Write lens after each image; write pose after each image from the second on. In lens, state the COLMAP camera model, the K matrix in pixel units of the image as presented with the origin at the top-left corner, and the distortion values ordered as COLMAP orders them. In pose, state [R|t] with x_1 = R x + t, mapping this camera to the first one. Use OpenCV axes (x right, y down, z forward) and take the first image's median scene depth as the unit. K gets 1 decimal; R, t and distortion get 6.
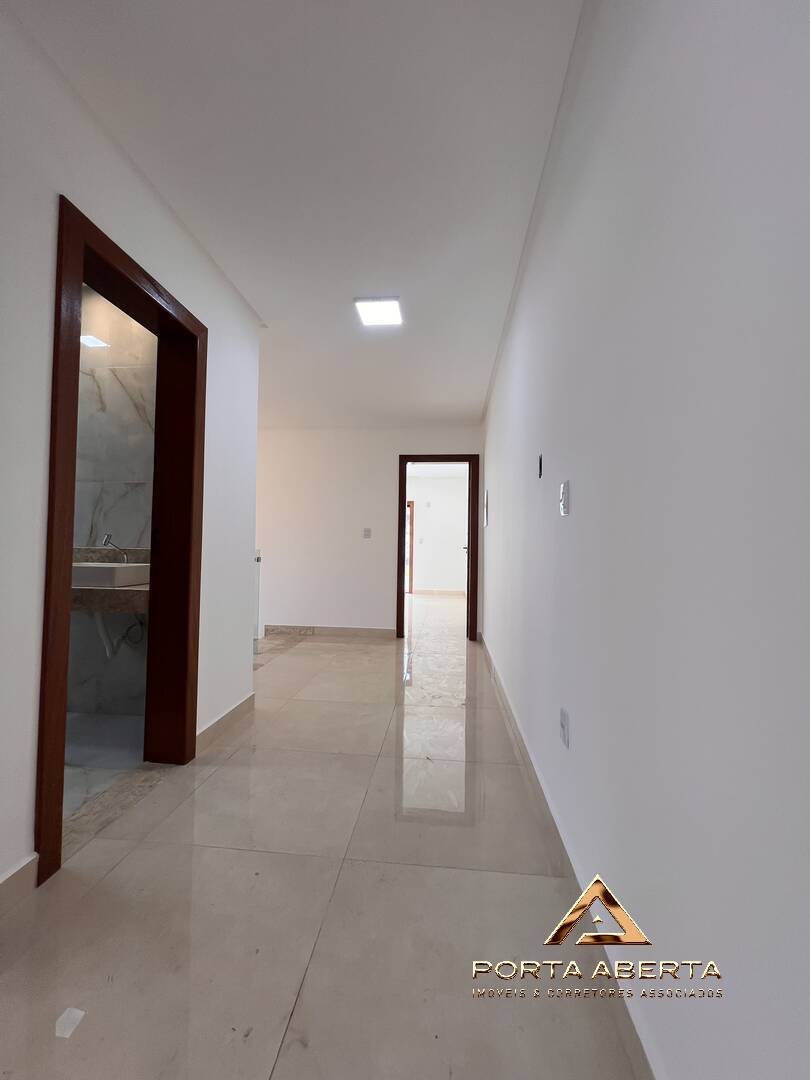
lens RADIAL K [[434.6, 0, 407.2], [0, 434.6, 537.4], [0, 0, 1]] dist [-0.001660, -0.000152]
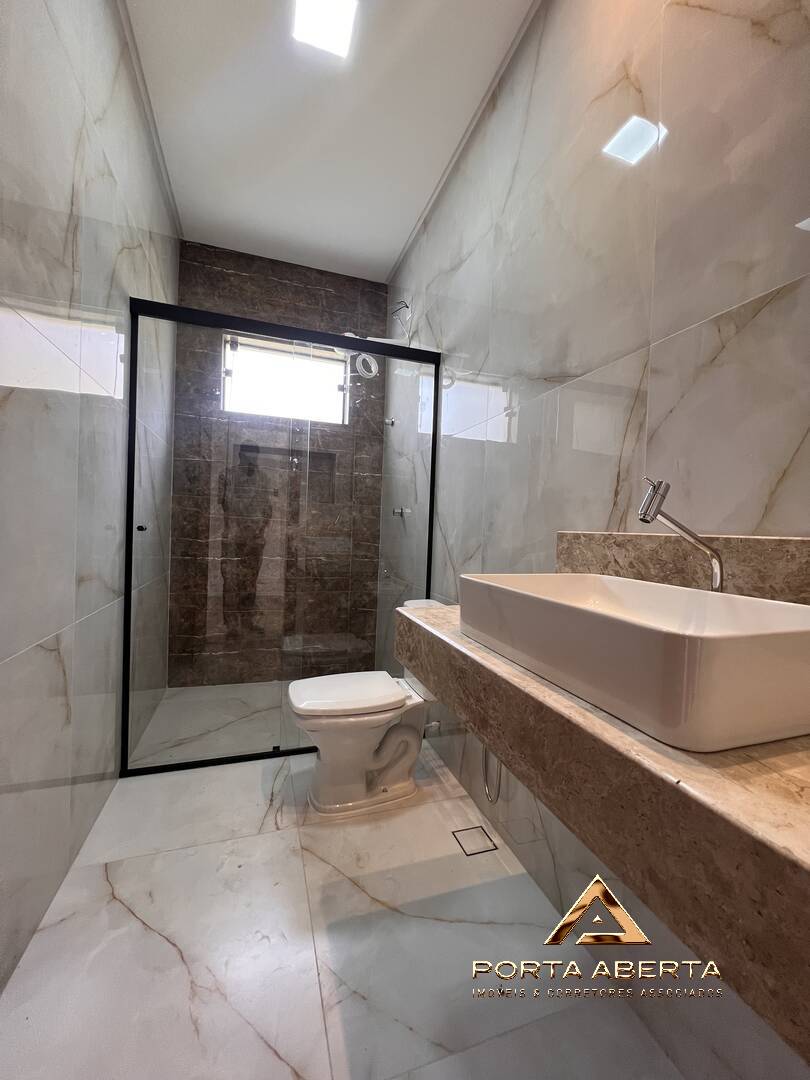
lens RADIAL K [[434.6, 0, 407.2], [0, 434.6, 537.4], [0, 0, 1]] dist [-0.001660, -0.000152]
pose [[0.417870, 0.018820, -0.908312, -0.465205], [-0.000256, 0.999788, 0.020598, 0.019803], [0.908507, -0.008375, 0.417786, 0.683420]]
